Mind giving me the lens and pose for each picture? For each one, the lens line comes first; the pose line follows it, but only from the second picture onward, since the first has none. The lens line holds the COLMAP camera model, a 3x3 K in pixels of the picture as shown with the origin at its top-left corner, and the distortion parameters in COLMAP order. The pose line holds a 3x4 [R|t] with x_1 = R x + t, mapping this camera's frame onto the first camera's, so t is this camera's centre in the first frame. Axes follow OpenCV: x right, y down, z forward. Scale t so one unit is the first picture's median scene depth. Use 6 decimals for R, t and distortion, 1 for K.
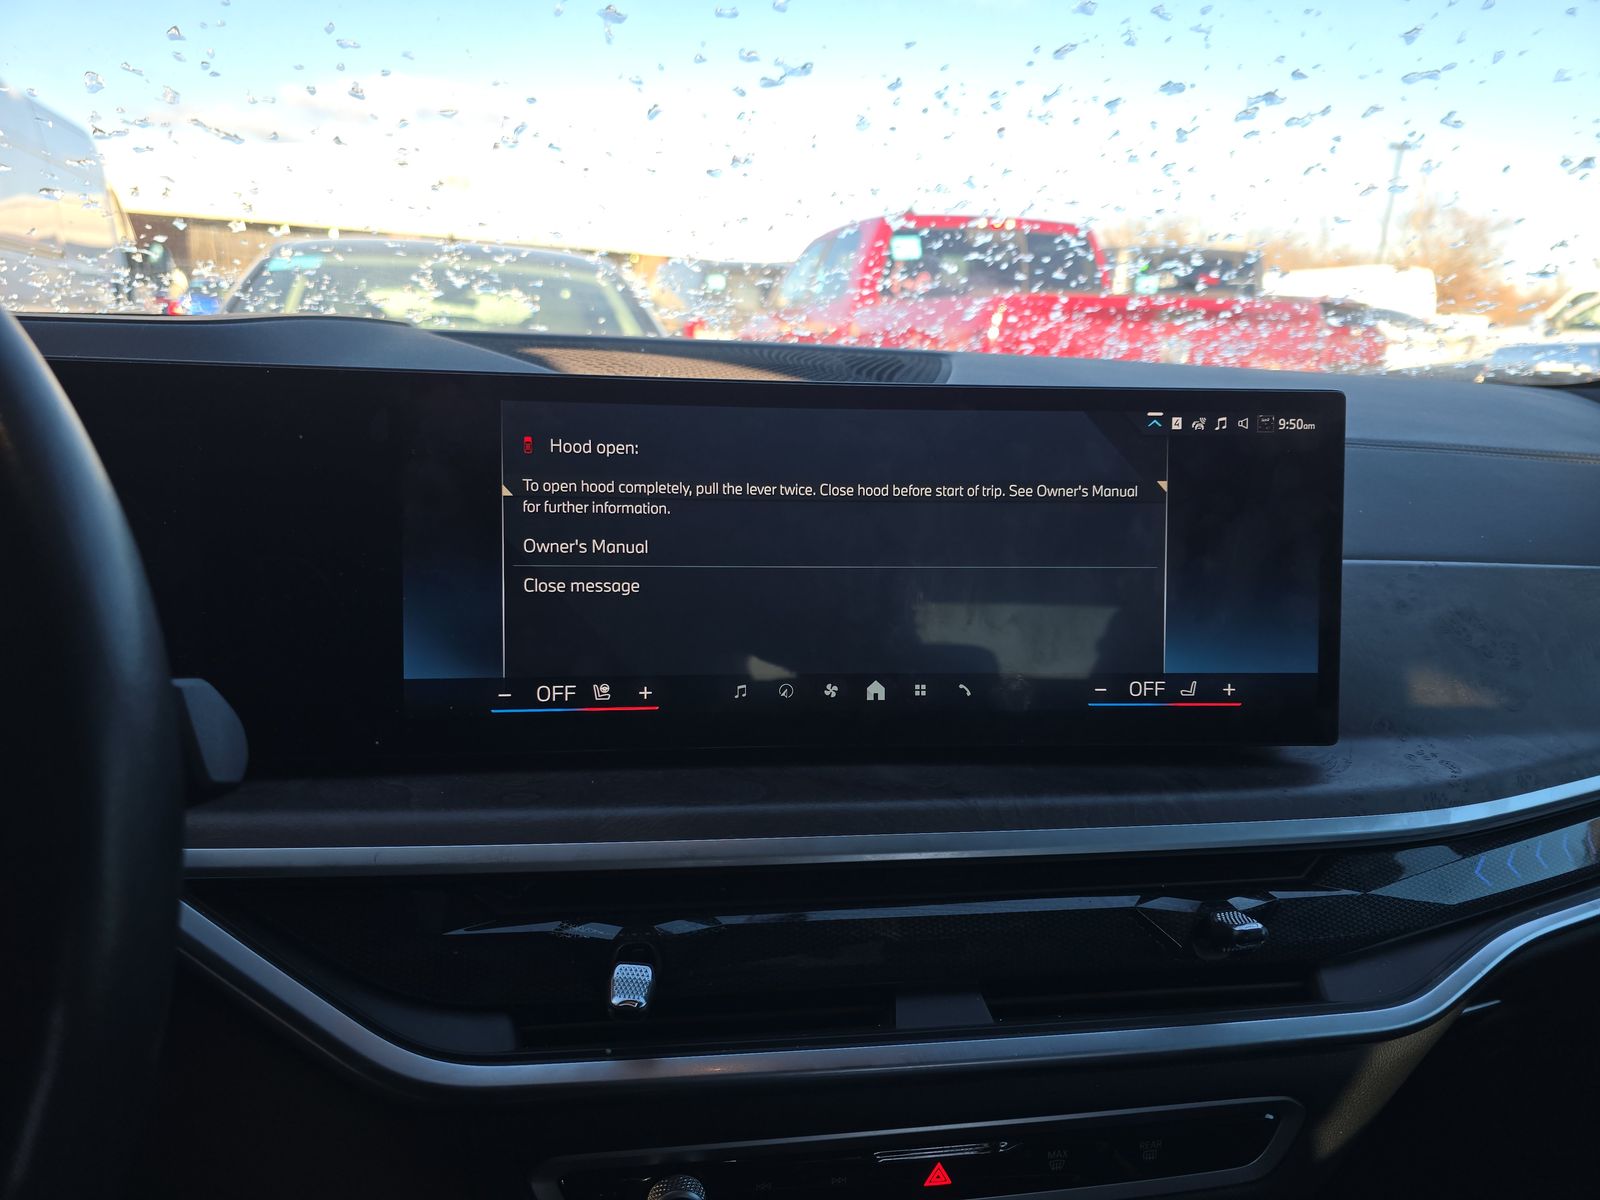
lens RADIAL K [[1074.3, 0, 802.5], [0, 1074.3, 598.8], [0, 0, 1]] dist [0.008868, -0.006061]
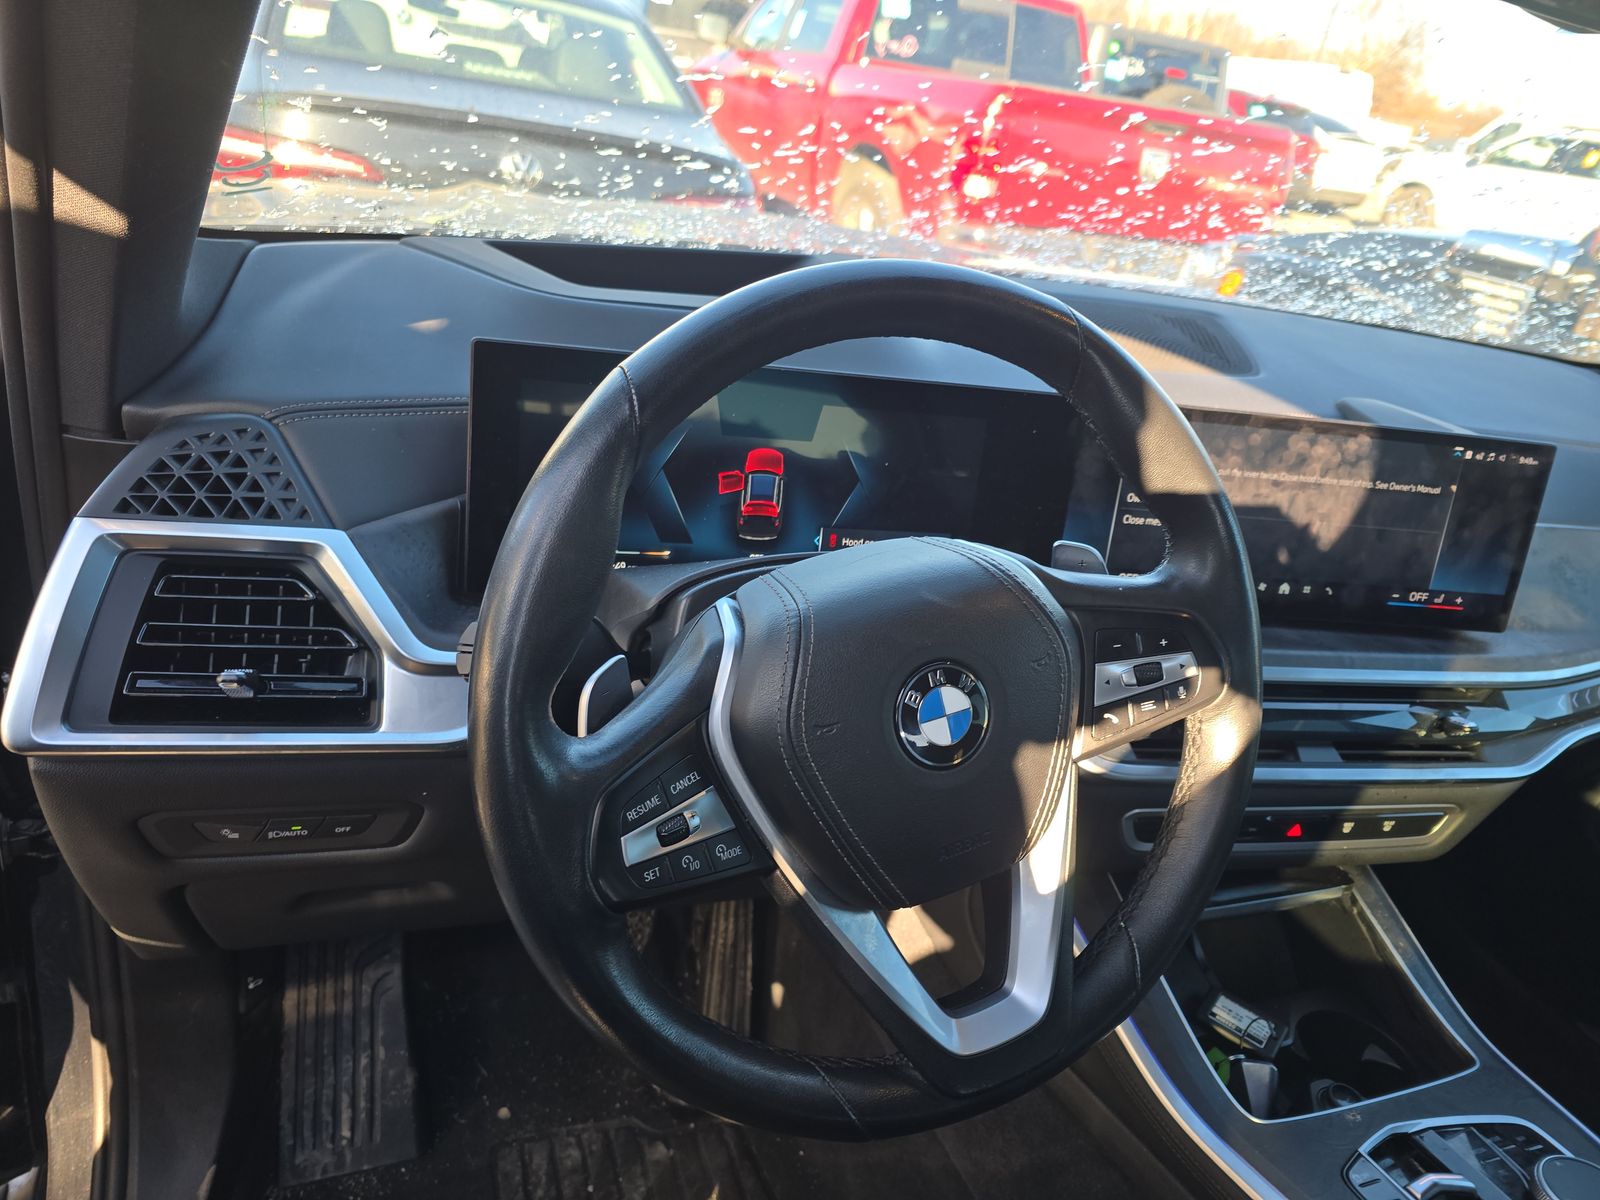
lens RADIAL K [[1074.3, 0, 796.0], [0, 1074.3, 598.7], [0, 0, 1]] dist [0.008868, -0.006061]
pose [[0.990056, 0.075515, 0.118684, -0.953916], [-0.100368, 0.970353, 0.219865, -0.211755], [-0.098562, -0.229591, 0.968284, -0.680919]]
